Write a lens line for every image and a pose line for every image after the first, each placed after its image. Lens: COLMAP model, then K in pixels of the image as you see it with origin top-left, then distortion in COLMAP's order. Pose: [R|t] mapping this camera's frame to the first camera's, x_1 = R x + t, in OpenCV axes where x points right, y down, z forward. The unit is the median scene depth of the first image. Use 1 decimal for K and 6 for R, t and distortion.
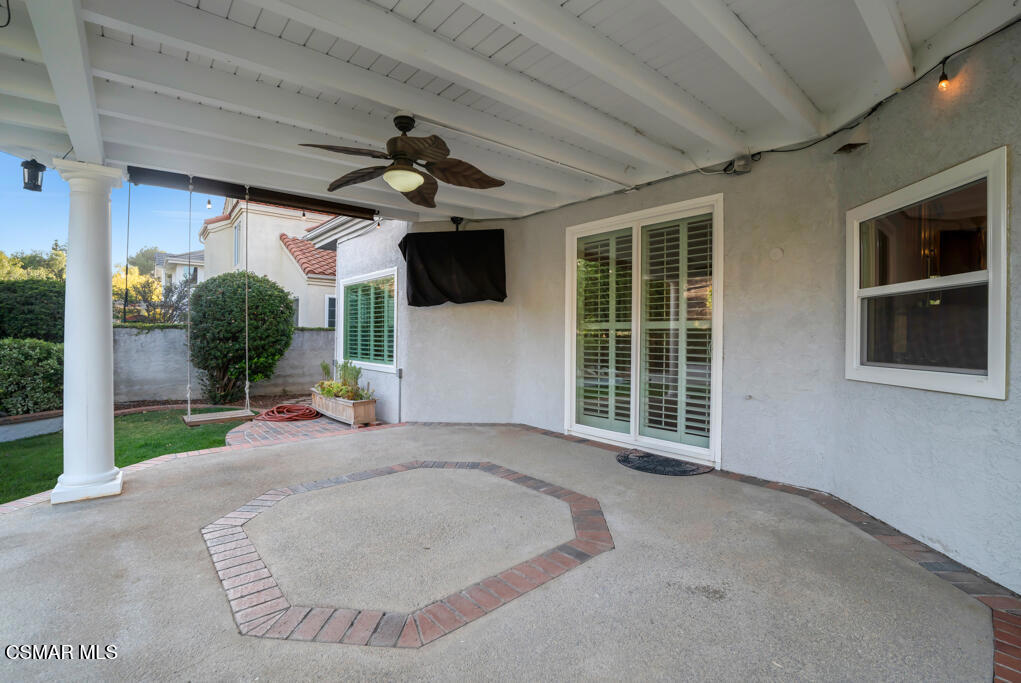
lens RADIAL K [[467.1, 0, 505.6], [0, 467.1, 338.3], [0, 0, 1]] dist [-0.024485, -0.000221]
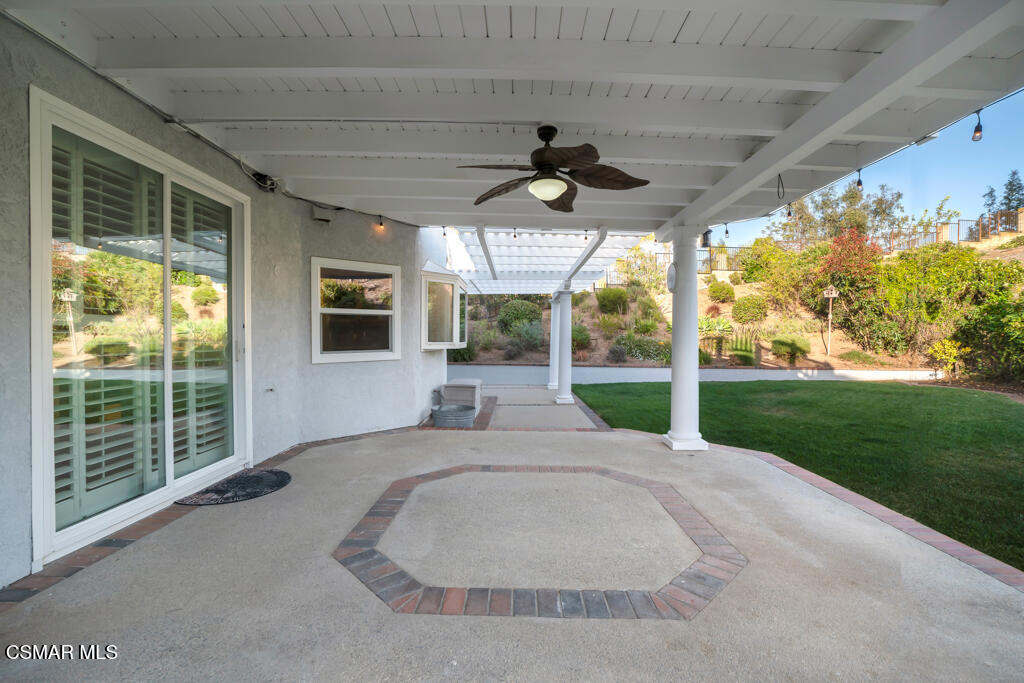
lens RADIAL K [[449.6, 0, 512.8], [0, 449.6, 339.9], [0, 0, 1]] dist [-0.014779, 0.000068]
pose [[-0.759190, -0.014195, 0.650714, -0.450206], [-0.004180, 0.999848, 0.016935, -0.012713], [-0.650855, 0.010136, -0.759134, 1.003494]]
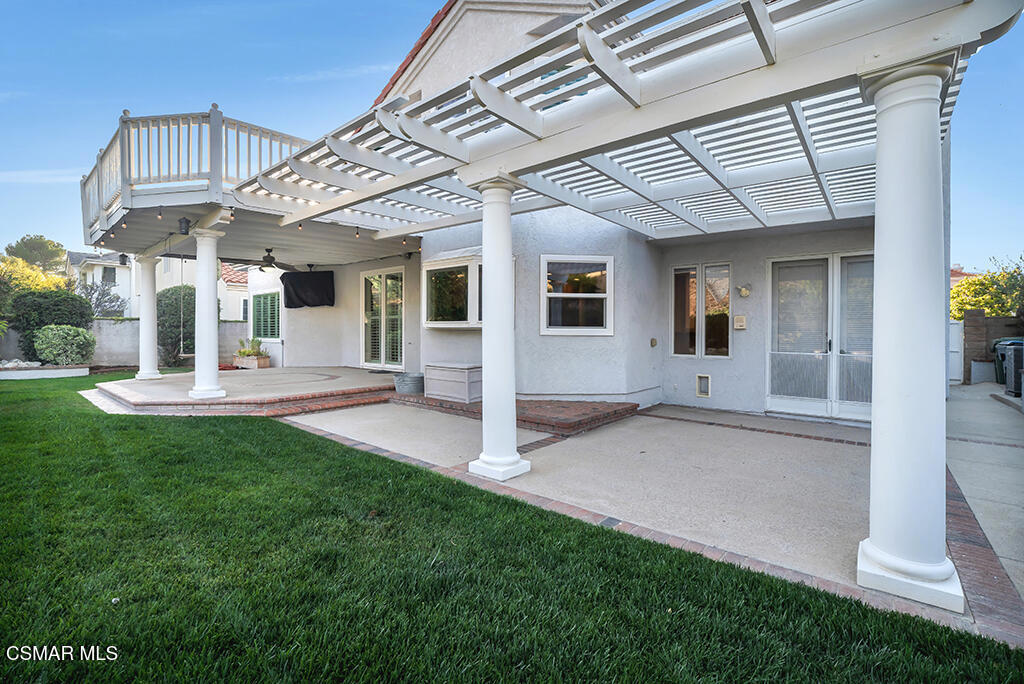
lens RADIAL K [[459.0, 0, 511.3], [0, 459.0, 340.7], [0, 0, 1]] dist [-0.032332, 0.000341]
pose [[0.985467, -0.006533, 0.169744, 0.445647], [0.004079, 0.999882, 0.014798, 0.049877], [-0.169821, -0.013890, 0.985377, -1.176714]]
